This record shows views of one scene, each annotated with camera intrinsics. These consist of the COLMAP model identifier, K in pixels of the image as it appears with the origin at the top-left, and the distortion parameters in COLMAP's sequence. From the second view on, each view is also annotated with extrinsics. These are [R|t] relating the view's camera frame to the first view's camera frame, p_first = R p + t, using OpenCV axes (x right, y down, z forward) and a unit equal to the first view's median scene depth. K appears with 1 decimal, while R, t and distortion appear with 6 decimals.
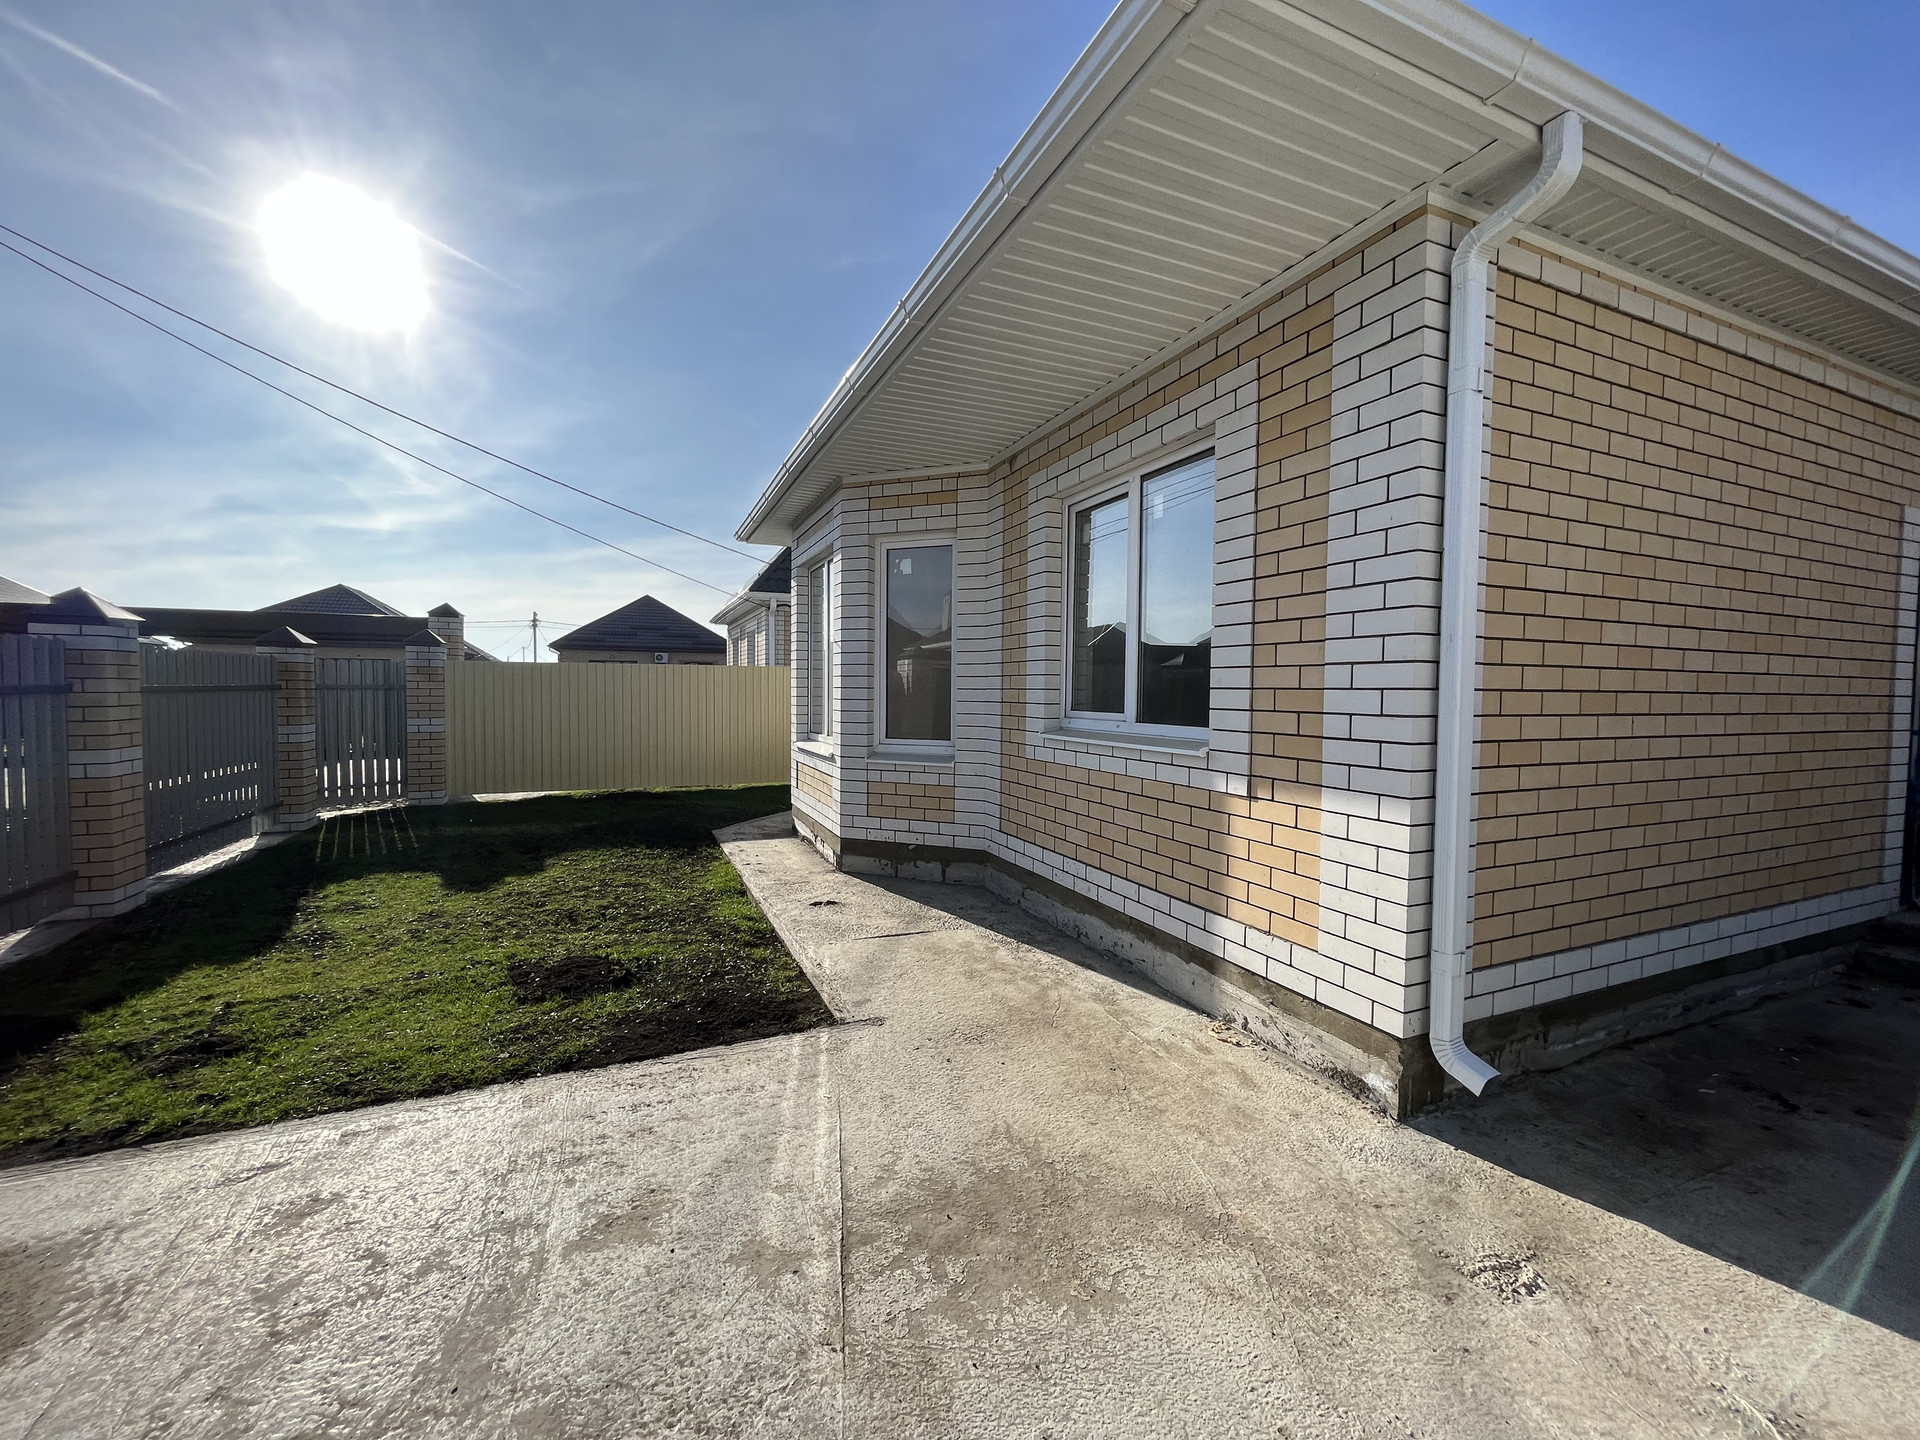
lens RADIAL K [[764.2, 0, 961.5], [0, 764.2, 713.8], [0, 0, 1]] dist [-0.003505, -0.000014]
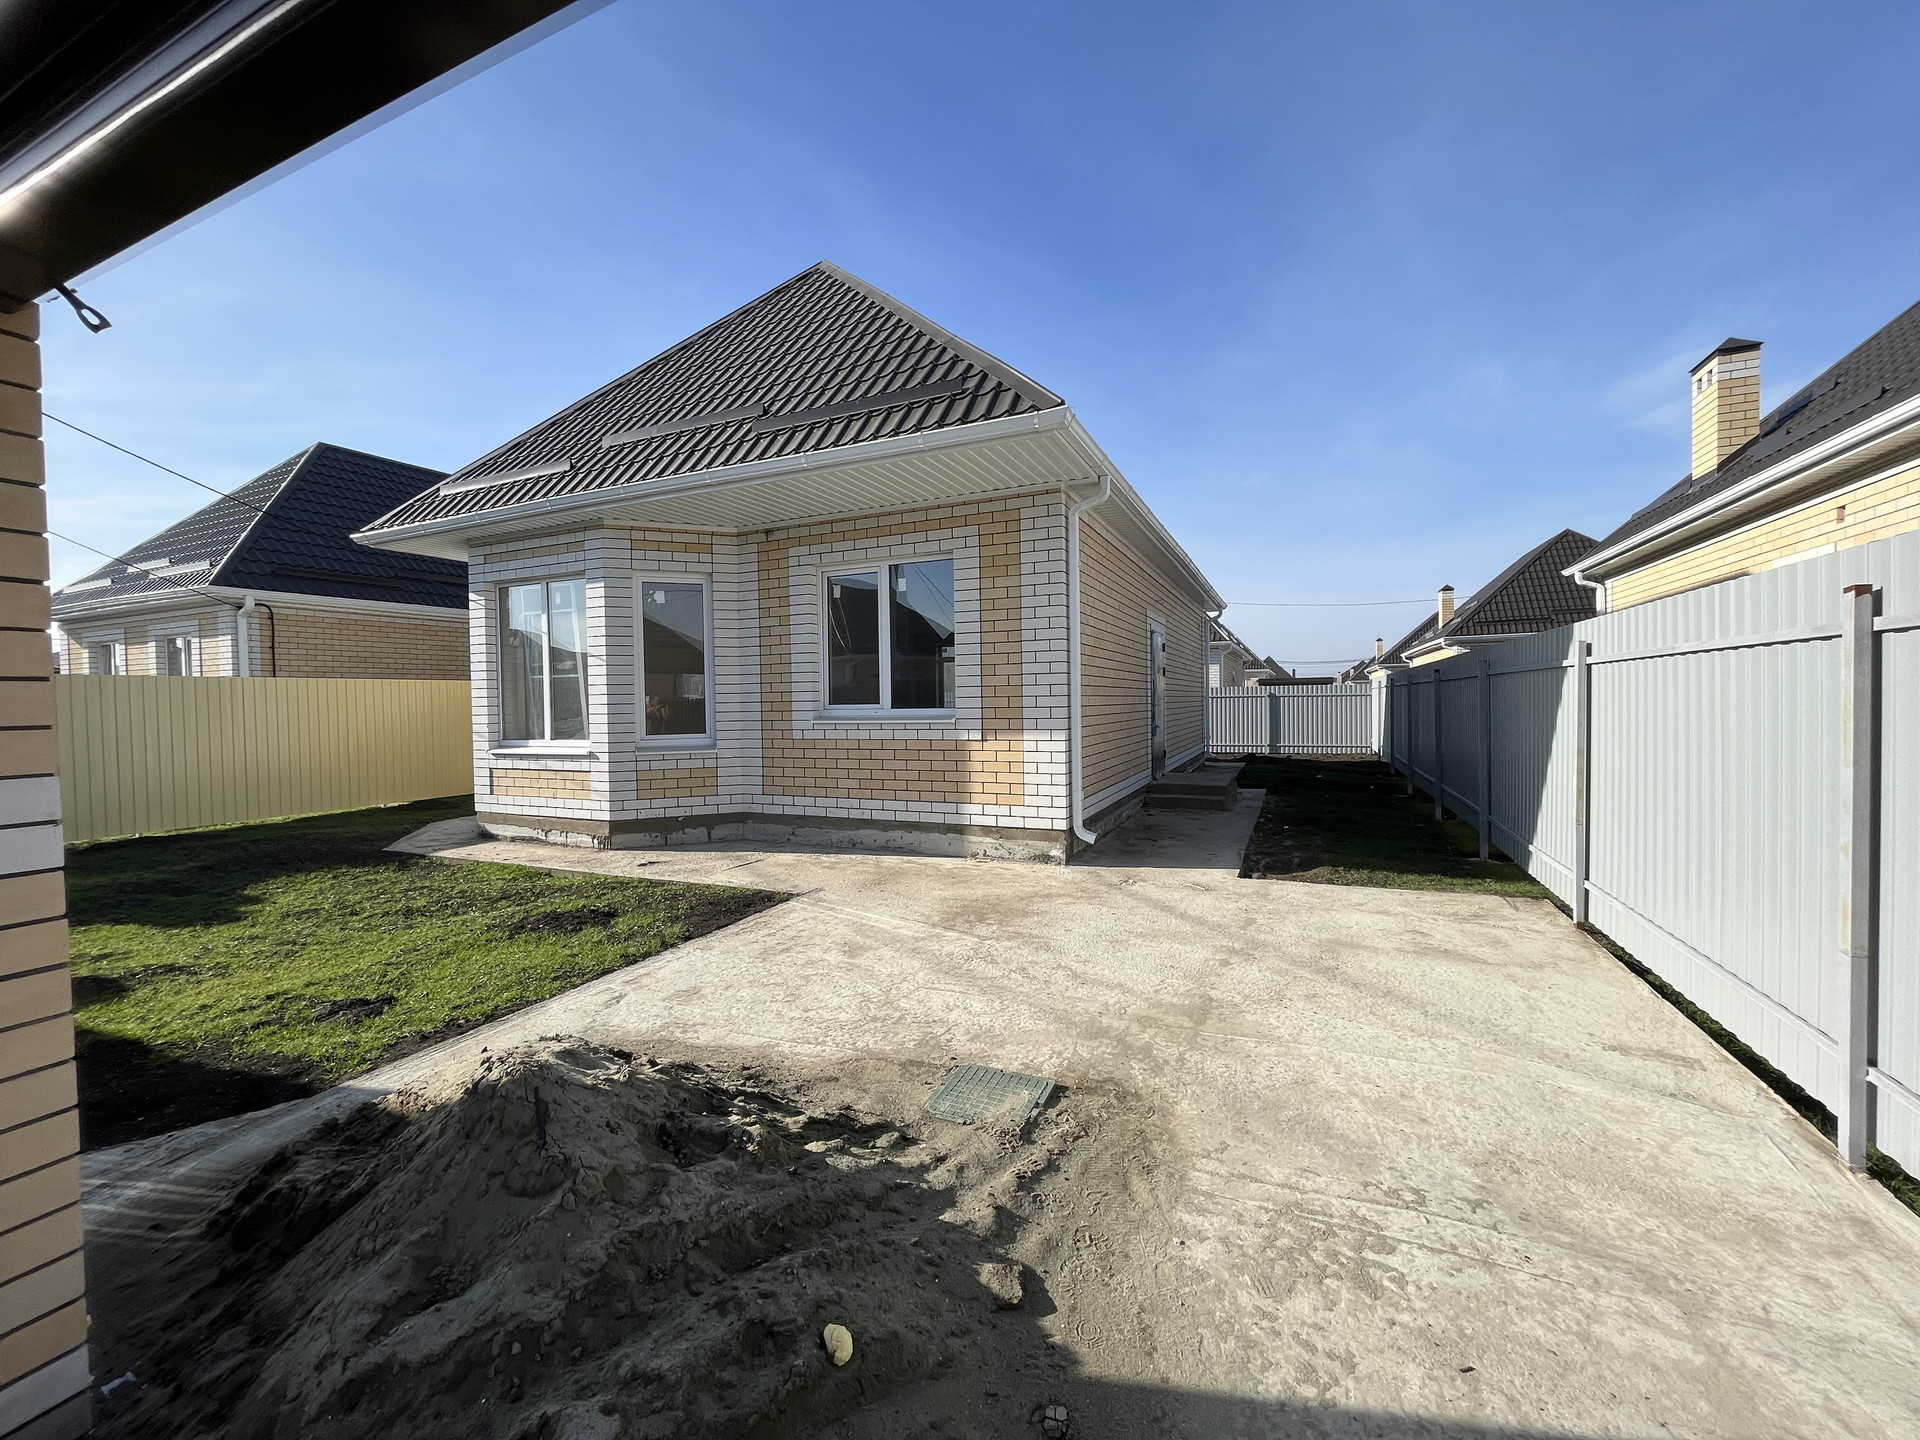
lens RADIAL K [[764.2, 0, 950.5], [0, 764.2, 709.2], [0, 0, 1]] dist [-0.003505, -0.000014]
pose [[0.743248, -0.027299, 0.668459, -1.088296], [0.043033, 0.999049, -0.007048, 0.039782], [-0.667631, 0.034004, 0.743715, -0.473287]]
